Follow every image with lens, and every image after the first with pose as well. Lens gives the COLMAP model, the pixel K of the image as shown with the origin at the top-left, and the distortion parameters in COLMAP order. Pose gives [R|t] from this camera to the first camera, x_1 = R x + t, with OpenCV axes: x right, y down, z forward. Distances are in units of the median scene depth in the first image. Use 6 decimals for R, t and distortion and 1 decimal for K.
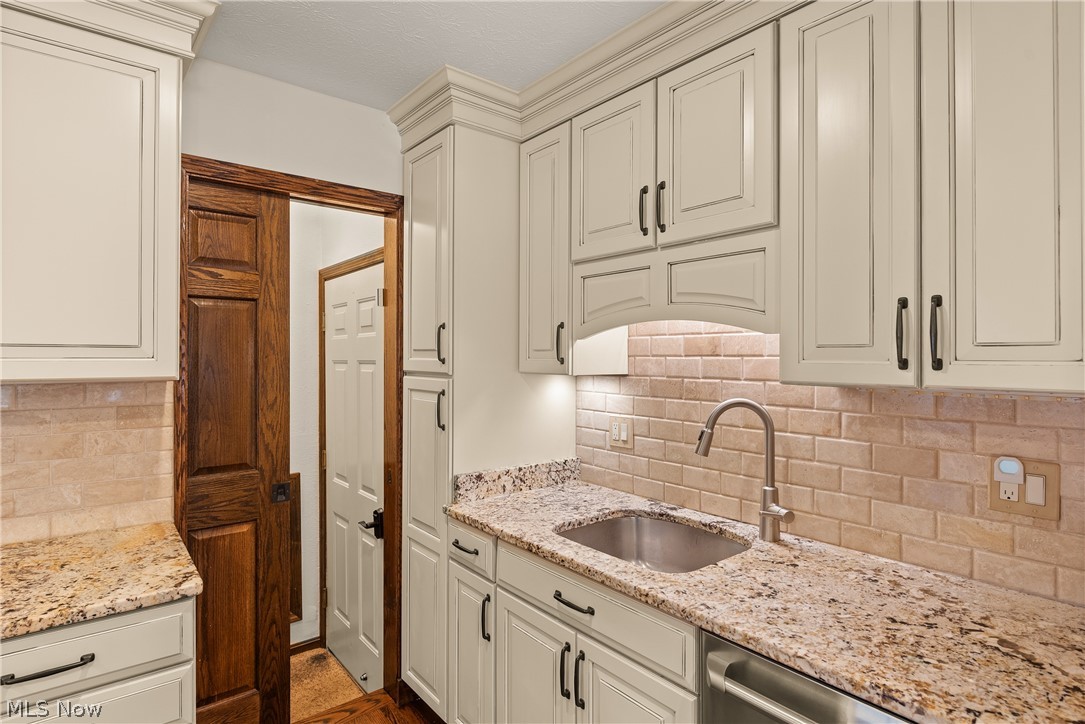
lens RADIAL K [[560.4, 0, 540.7], [0, 560.4, 356.2], [0, 0, 1]] dist [0.002003, -0.001436]
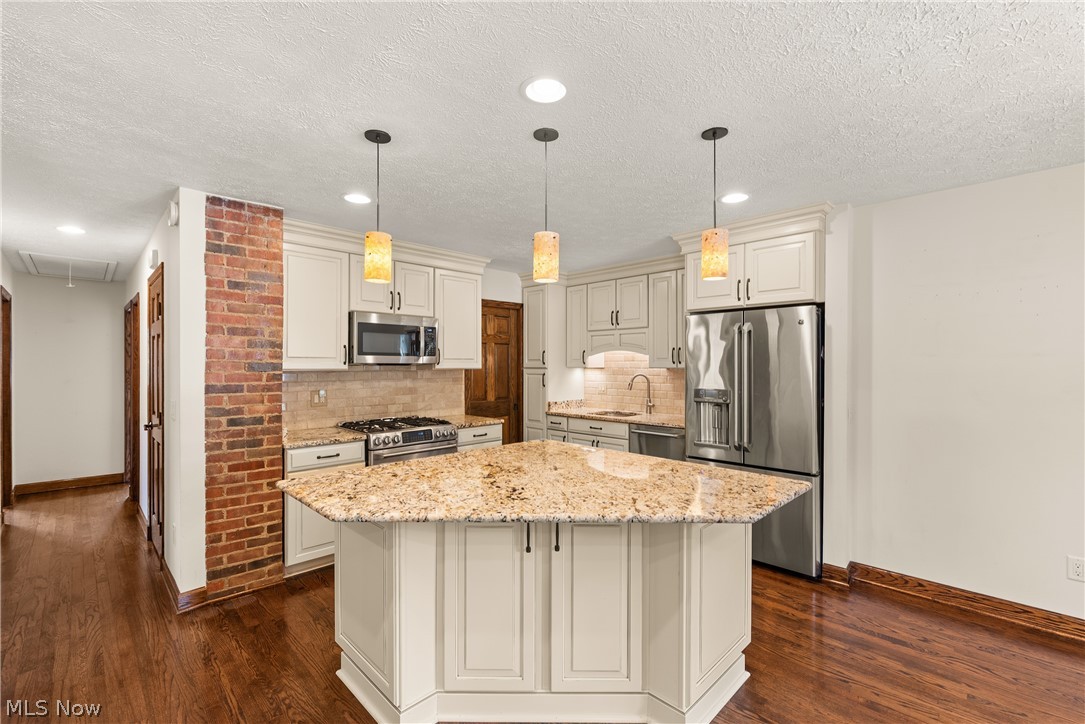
lens RADIAL K [[475.0, 0, 539.7], [0, 475.0, 361.6], [0, 0, 1]] dist [-0.003297, -0.001552]
pose [[0.995565, -0.004897, 0.093954, -0.494286], [0.005309, 0.999977, -0.004142, 0.011053], [-0.093932, 0.004622, 0.995568, -1.711179]]
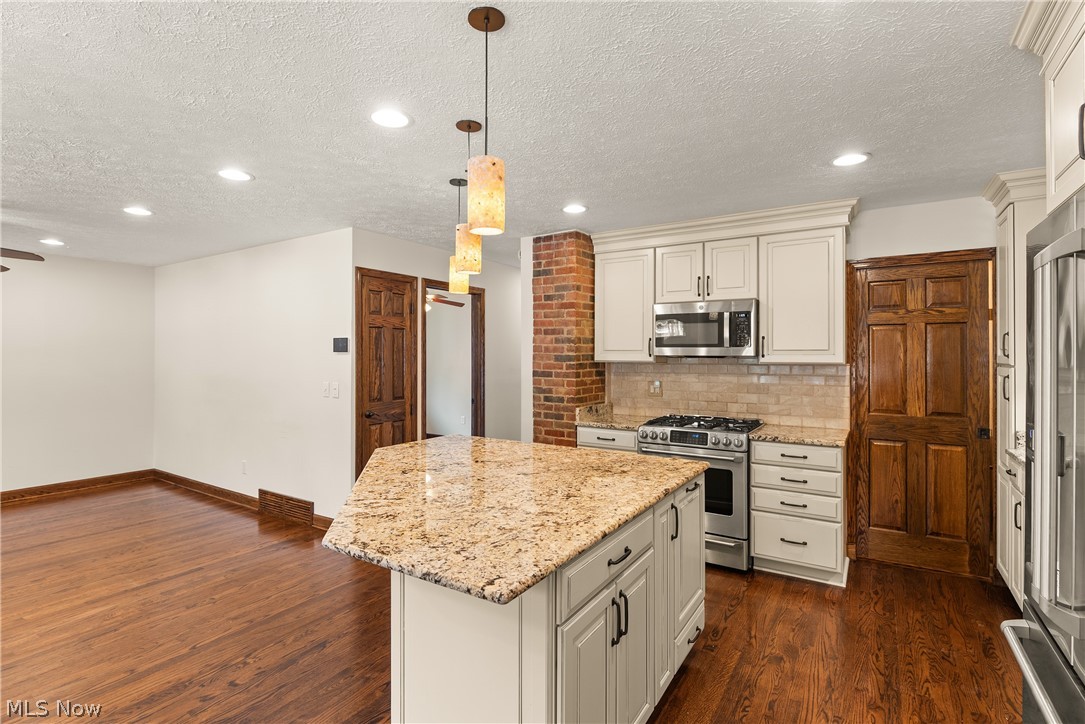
lens RADIAL K [[518.1, 0, 537.1], [0, 518.1, 348.5], [0, 0, 1]] dist [0.000350, -0.001208]
pose [[0.307563, -0.016453, -0.951385, 0.896091], [-0.001131, 0.999843, -0.017657, 0.014919], [0.951527, 0.006506, 0.307496, -0.778585]]
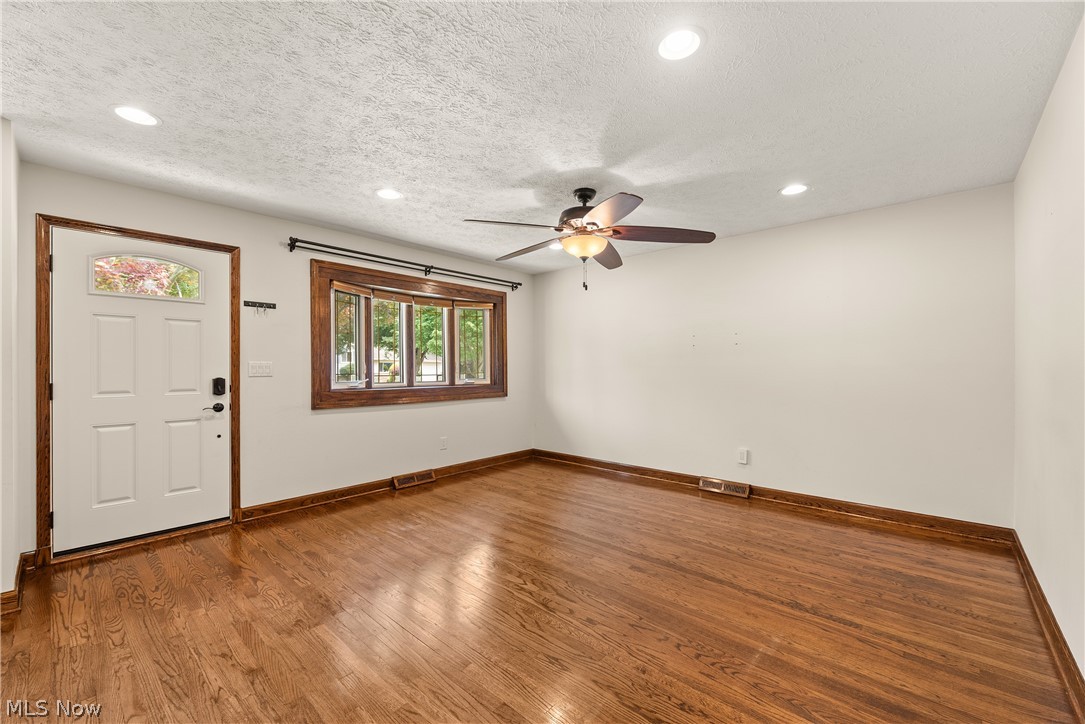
lens RADIAL K [[435.9, 0, 540.6], [0, 435.9, 367.2], [0, 0, 1]] dist [0.007263, -0.003756]
pose [[-0.988011, 0.000582, -0.154384, -1.086531], [0.000876, 0.999998, -0.001839, 0.128883], [0.154383, -0.001952, -0.988009, -0.764807]]
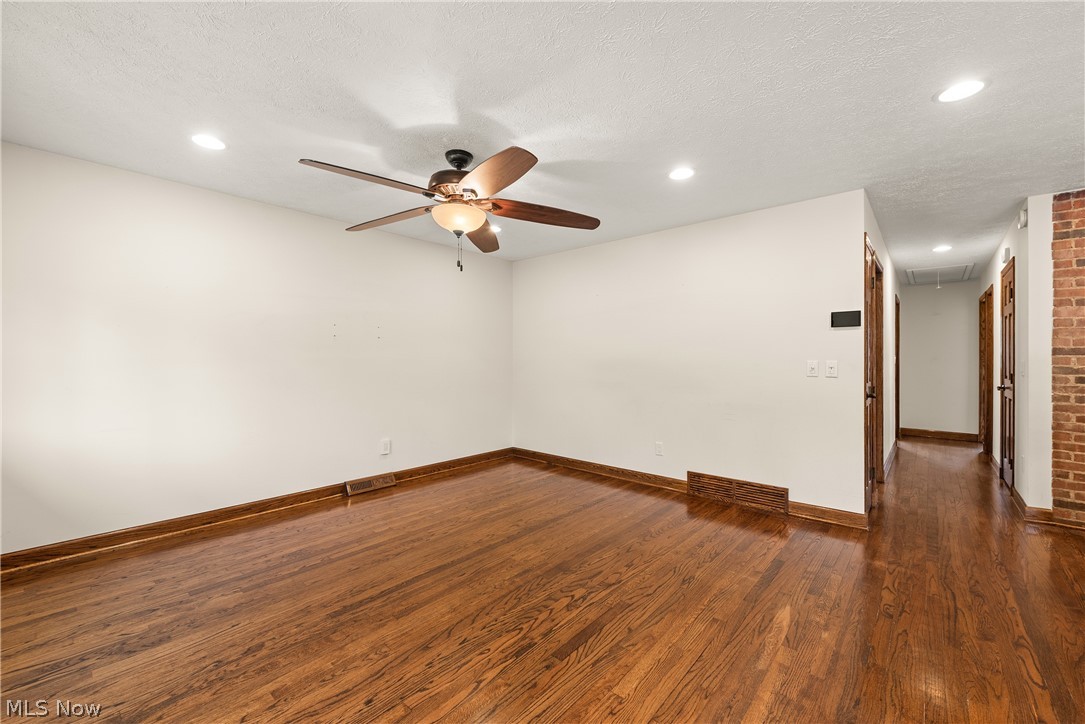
lens RADIAL K [[435.9, 0, 545.4], [0, 435.9, 360.8], [0, 0, 1]] dist [0.007263, -0.003756]
pose [[0.167179, 0.001191, -0.985926, -0.021093], [0.000994, 0.999999, 0.001376, 0.124166], [0.985926, -0.001210, 0.167177, -2.407786]]
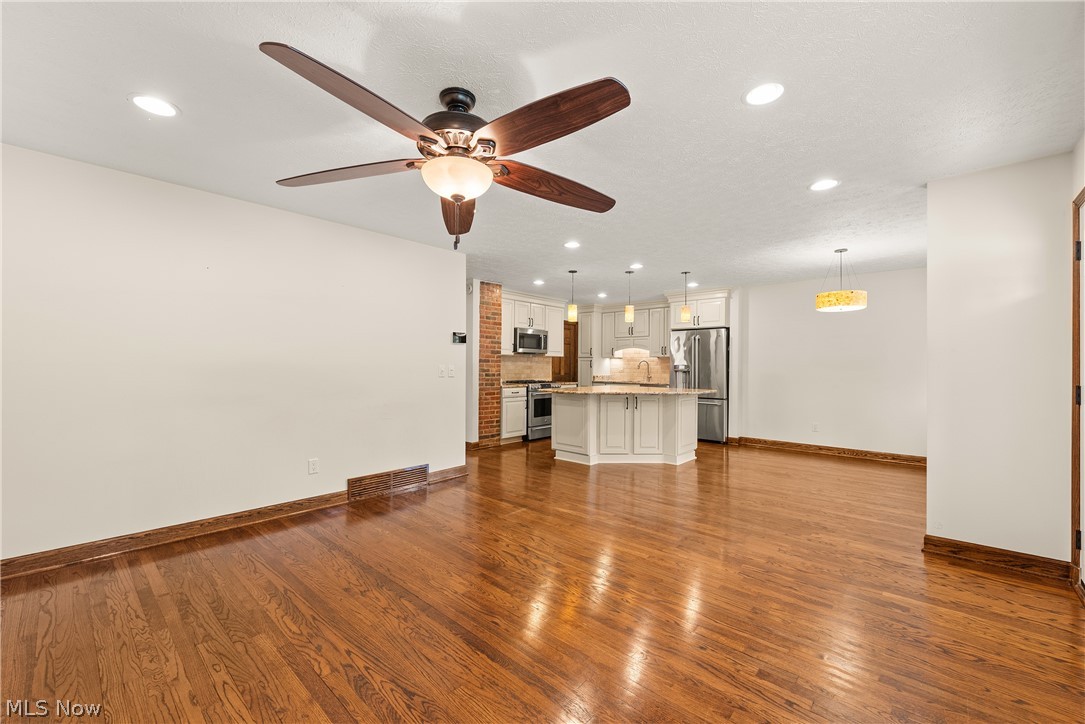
lens RADIAL K [[435.9, 0, 538.5], [0, 435.9, 361.0], [0, 0, 1]] dist [0.007263, -0.003756]
pose [[0.989703, 0.003808, 0.143088, -1.480238], [-0.002619, 0.999960, -0.008502, 0.120964], [-0.143115, 0.008039, 0.989673, -3.599598]]
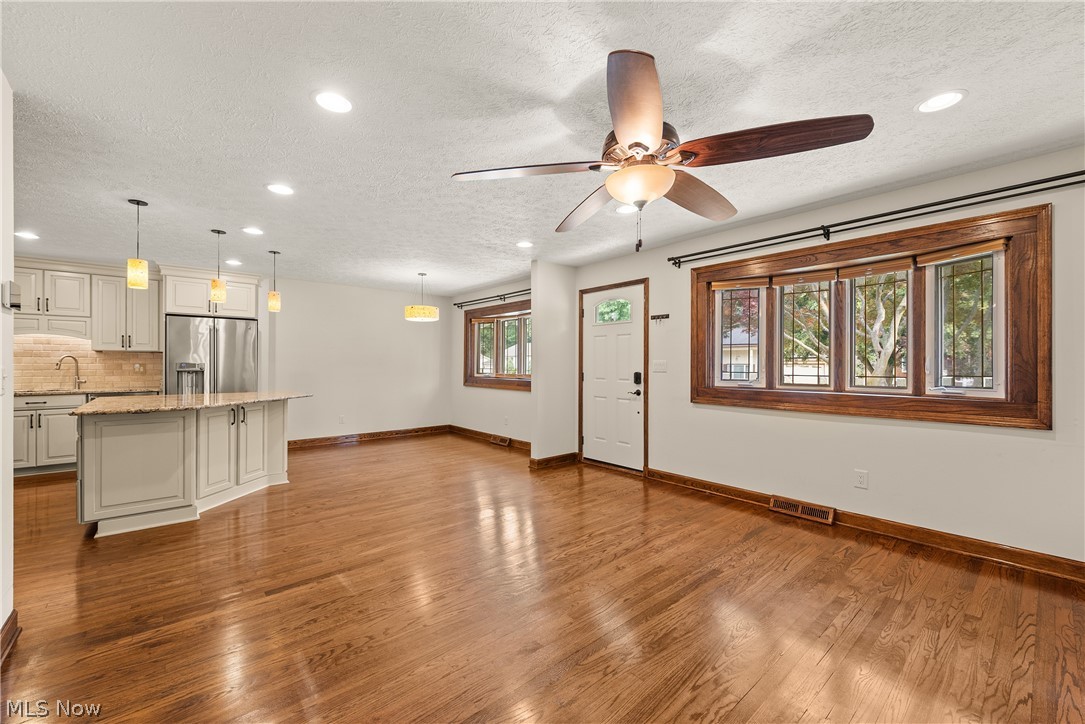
lens RADIAL K [[435.9, 0, 547.1], [0, 435.9, 364.7], [0, 0, 1]] dist [0.007263, -0.003756]
pose [[-0.033166, -0.003166, 0.999445, -2.682386], [-0.002200, 0.999993, 0.003095, 0.117520], [-0.999447, -0.002096, -0.033173, -2.163777]]
